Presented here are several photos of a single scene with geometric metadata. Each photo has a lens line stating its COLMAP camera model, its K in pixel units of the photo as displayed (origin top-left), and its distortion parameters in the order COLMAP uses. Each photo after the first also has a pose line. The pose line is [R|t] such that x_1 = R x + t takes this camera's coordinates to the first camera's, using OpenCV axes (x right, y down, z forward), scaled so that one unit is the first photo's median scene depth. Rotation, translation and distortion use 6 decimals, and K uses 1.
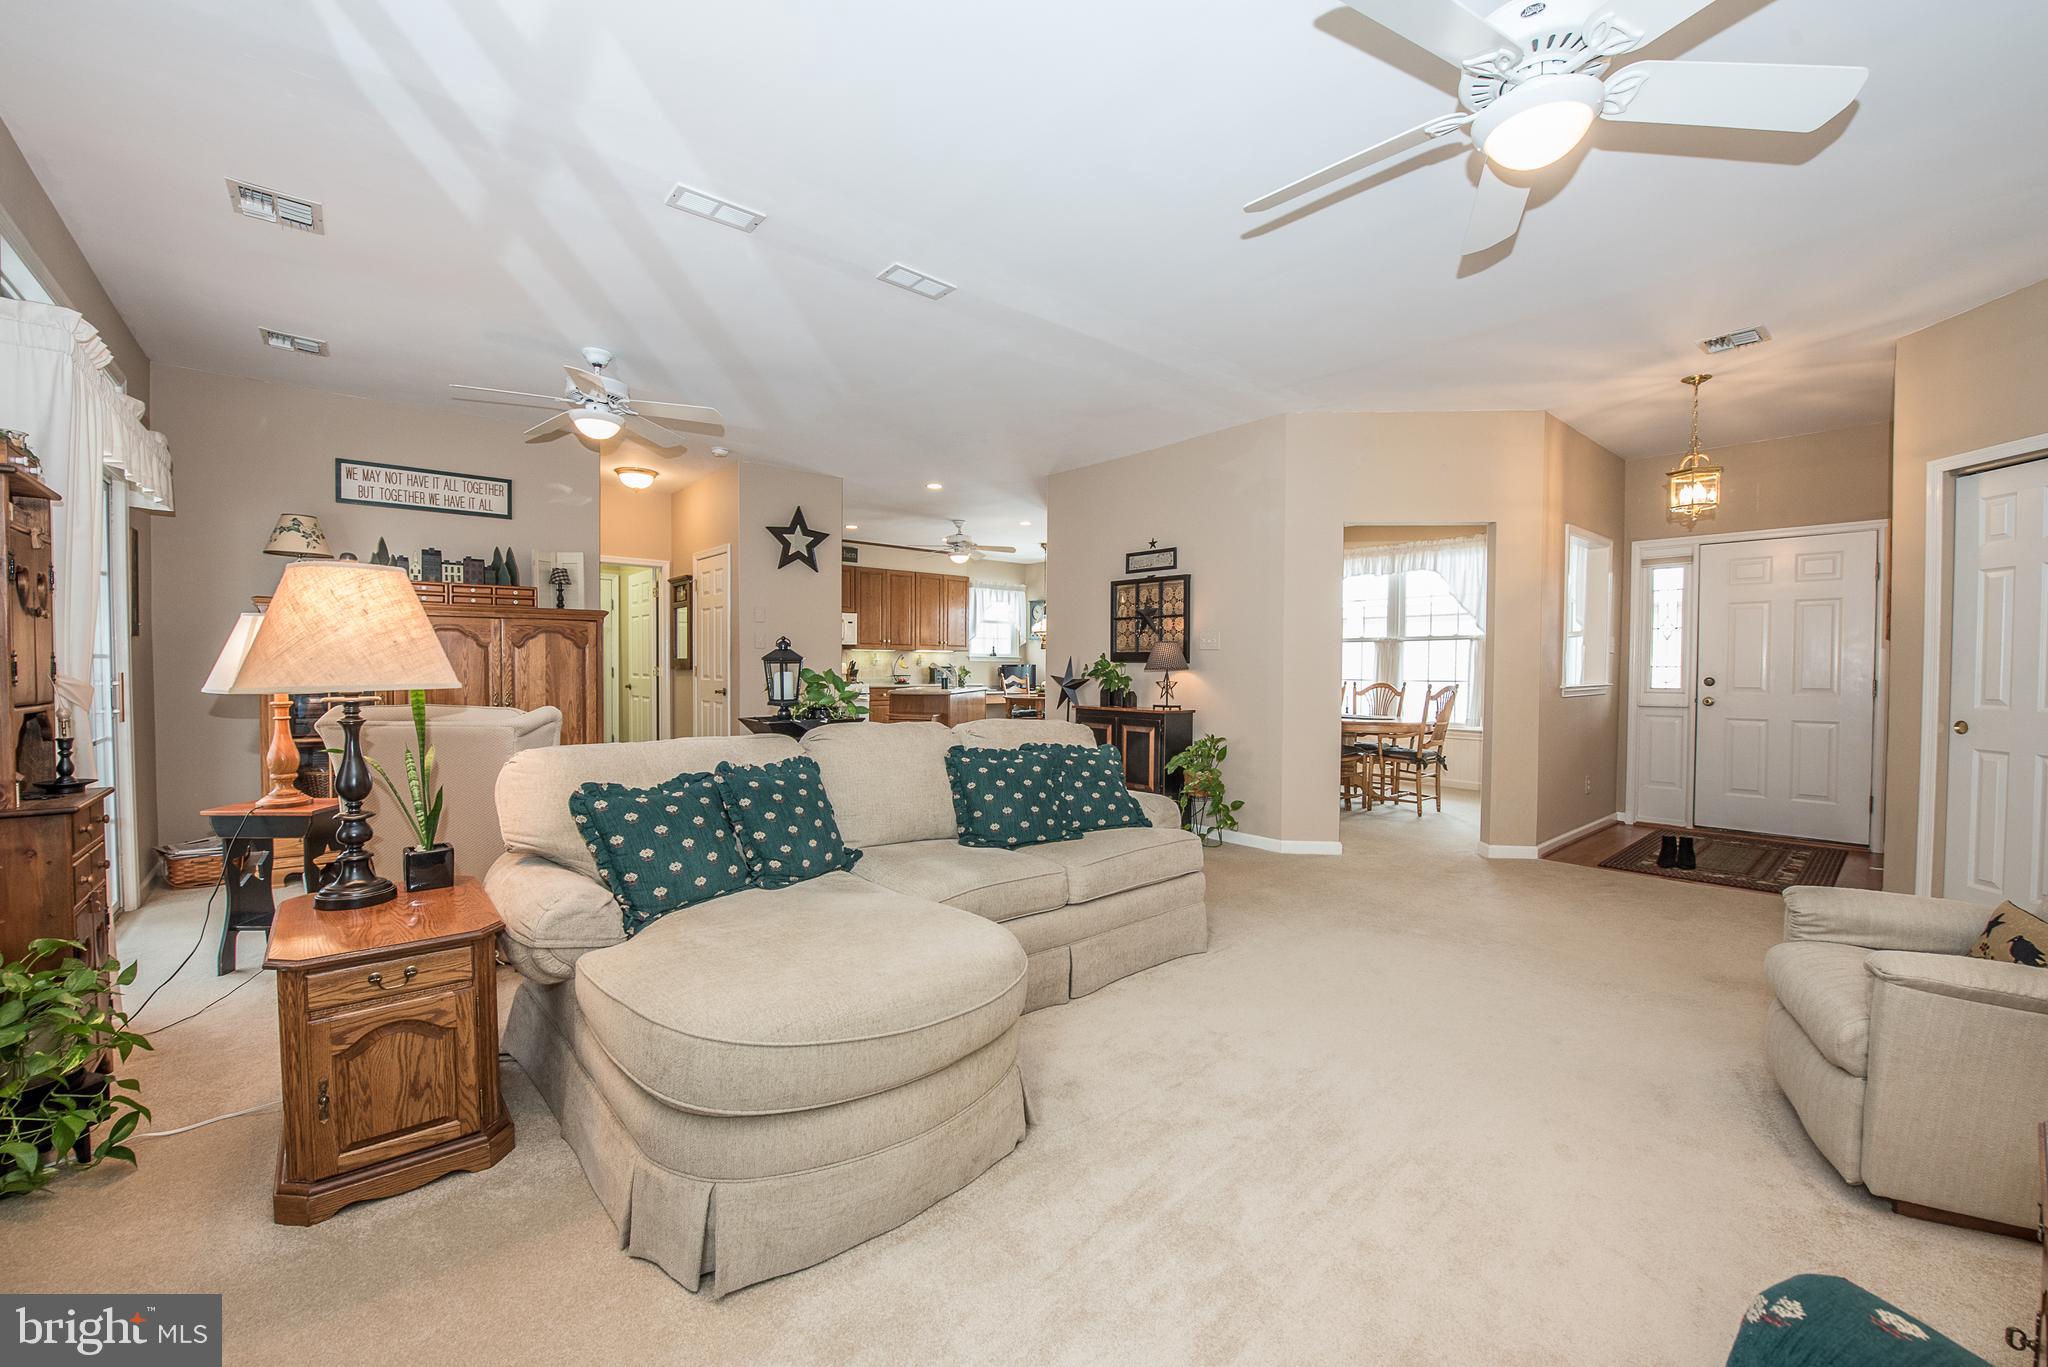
lens RADIAL K [[830.2, 0, 1019.2], [0, 830.2, 687.8], [0, 0, 1]] dist [-0.018335, -0.000698]
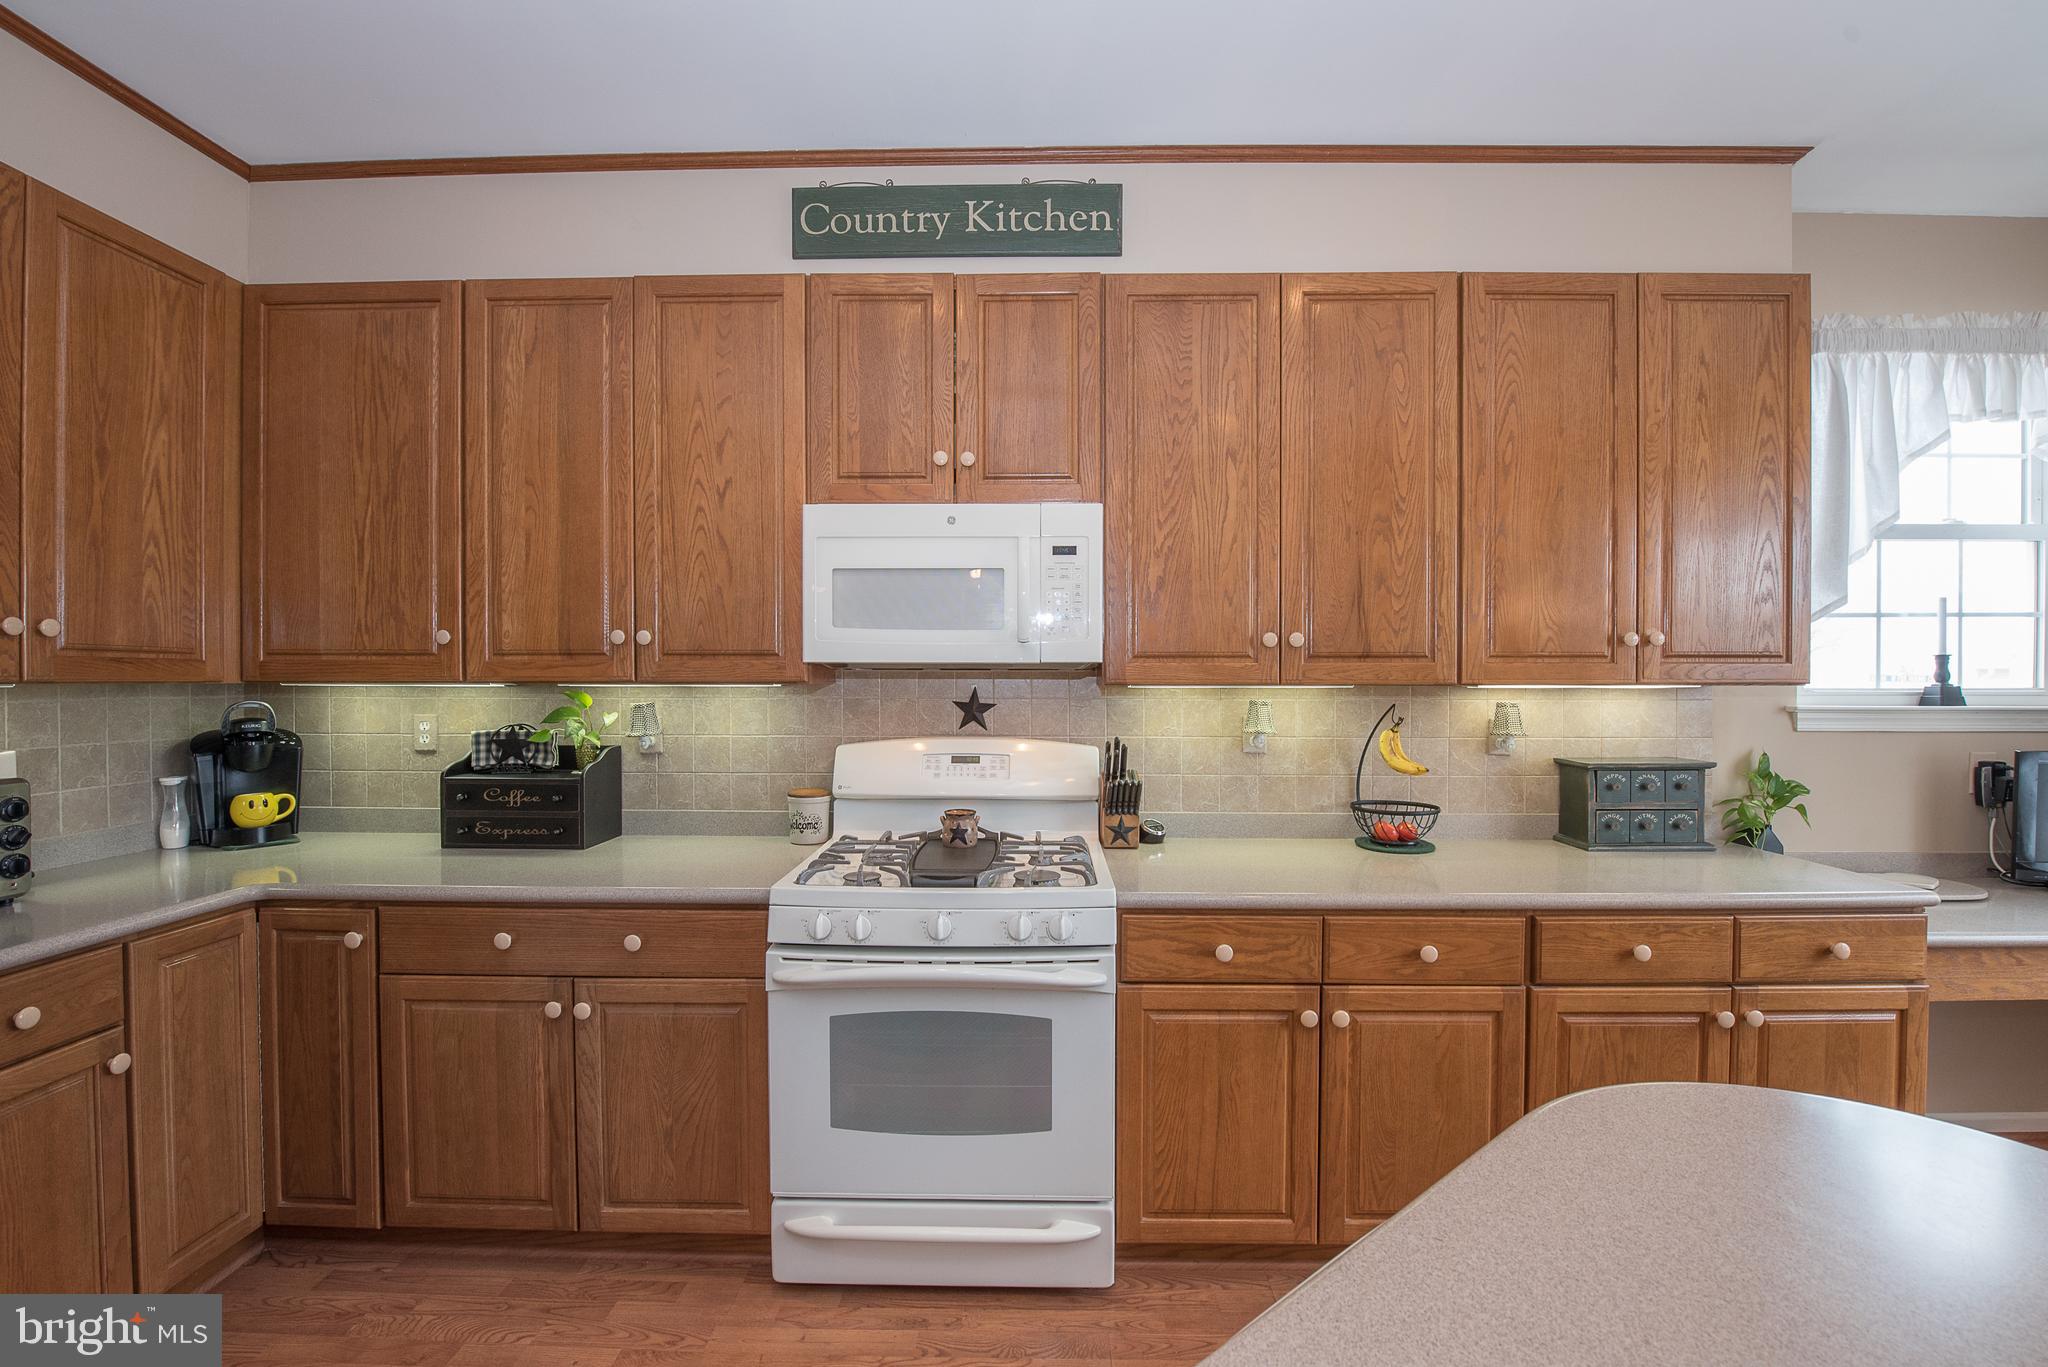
lens RADIAL K [[830.2, 0, 1024.3], [0, 830.2, 692.5], [0, 0, 1]] dist [-0.018335, -0.000698]
pose [[0.753664, -0.000447, -0.657260, -0.076438], [-0.011752, 0.999831, -0.014156, -0.039433], [0.657155, 0.018393, 0.753531, 0.785305]]
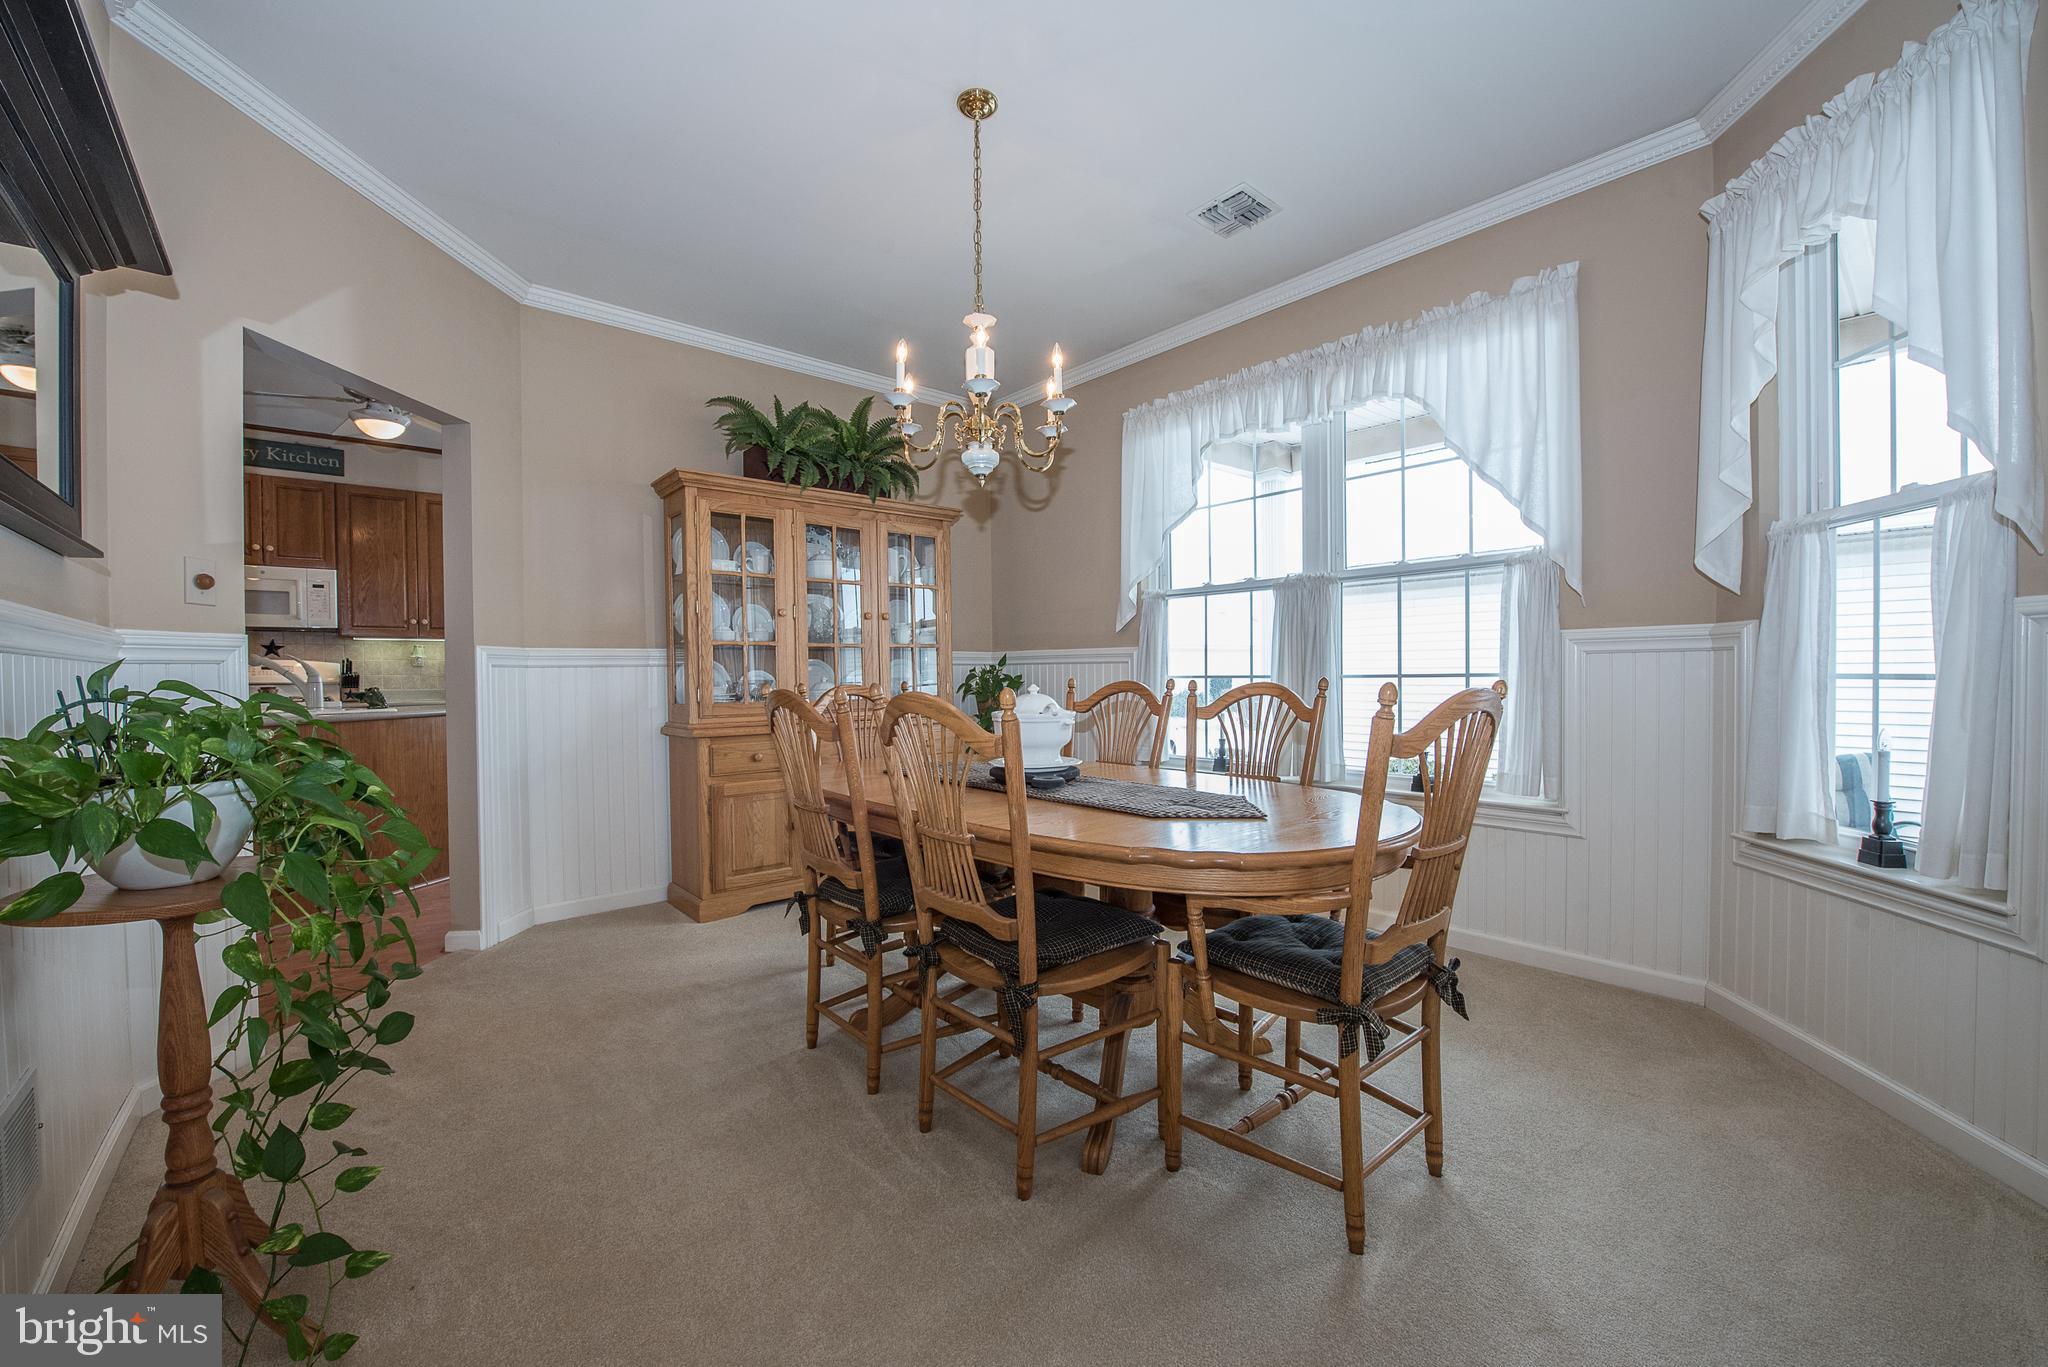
lens RADIAL K [[830.2, 0, 1027.9], [0, 830.2, 688.8], [0, 0, 1]] dist [-0.018335, -0.000698]
pose [[0.999593, -0.017527, 0.022509, 0.219556], [0.017651, 0.999830, -0.005323, -0.002445], [-0.022412, 0.005718, 0.999732, 0.432751]]
